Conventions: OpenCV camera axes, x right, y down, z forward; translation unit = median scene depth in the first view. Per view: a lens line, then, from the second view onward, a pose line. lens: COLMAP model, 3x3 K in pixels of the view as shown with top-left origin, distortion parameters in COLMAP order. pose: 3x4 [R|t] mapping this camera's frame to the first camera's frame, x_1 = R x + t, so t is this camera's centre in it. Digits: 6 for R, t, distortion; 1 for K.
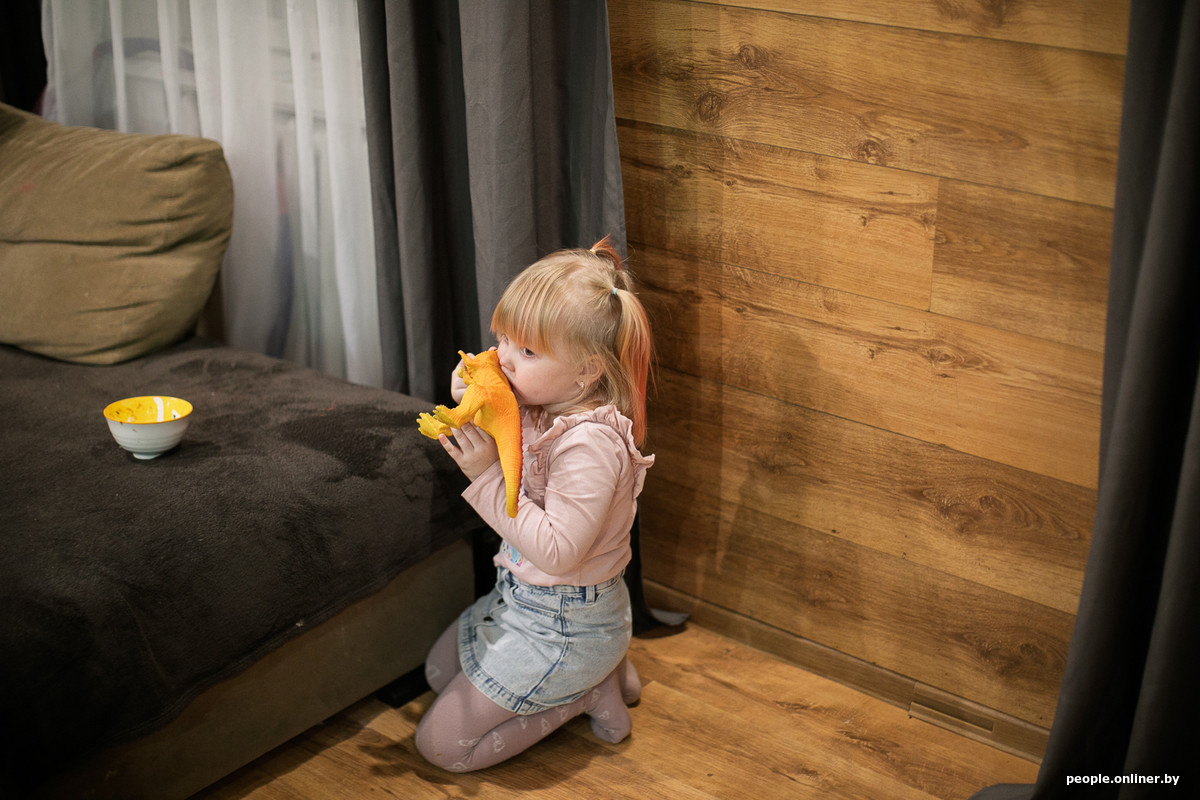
lens RADIAL K [[1769.2, 0, 602.0], [0, 1769.2, 398.9], [0, 0, 1]] dist [-0.121987, 0.000000]
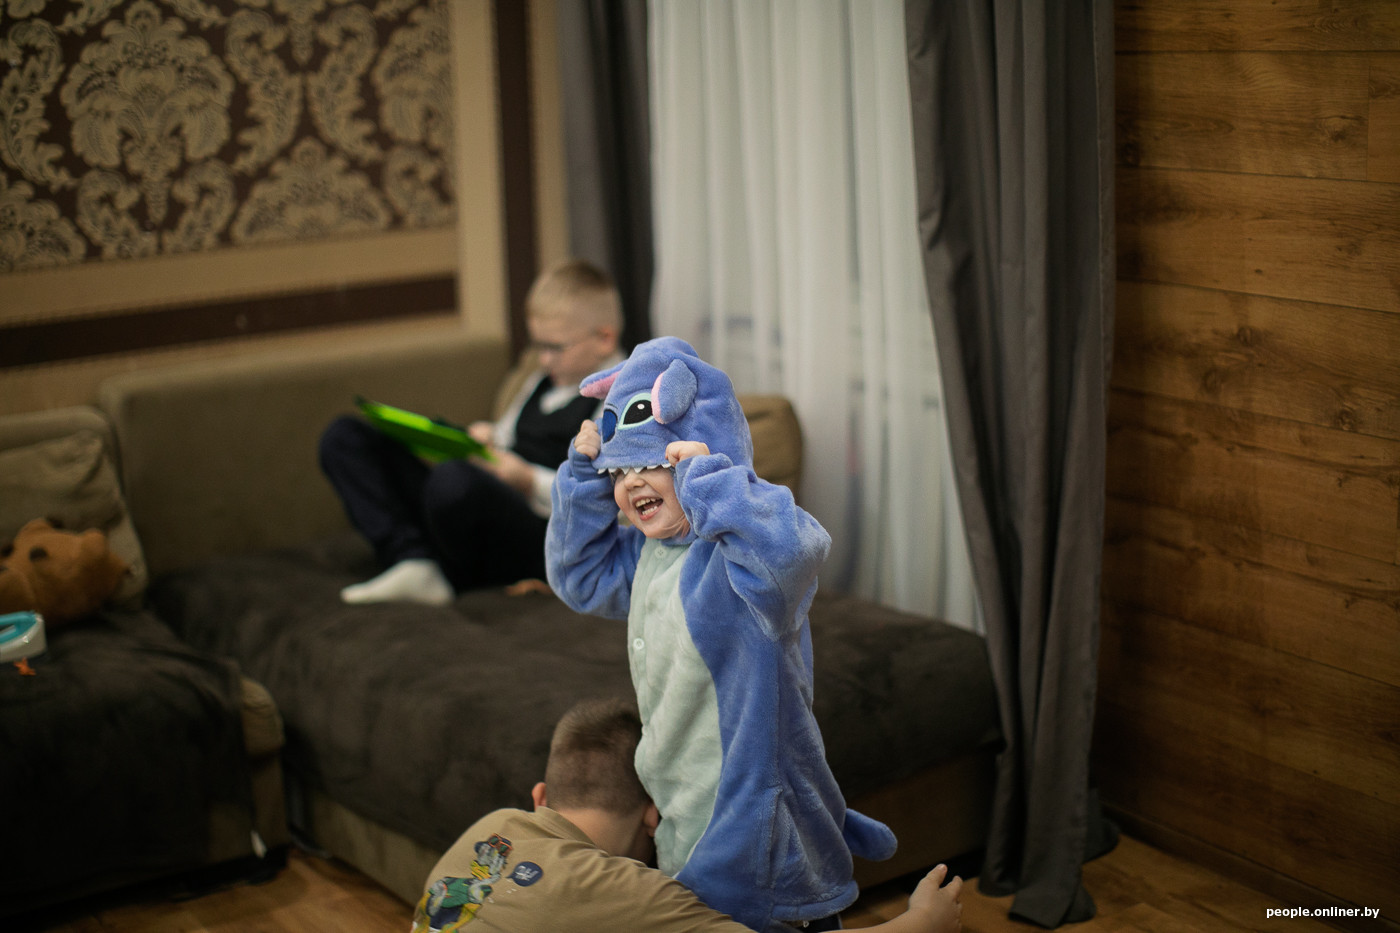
lens RADIAL K [[2064.1, 0, 699.3], [0, 2064.1, 467.3], [0, 0, 1]] dist [-0.121987, 0.000000]
pose [[0.954703, 0.036741, -0.295282, 0.138986], [-0.081322, 0.986785, -0.140148, 0.100914], [0.286231, 0.157812, 0.945075, -0.328038]]
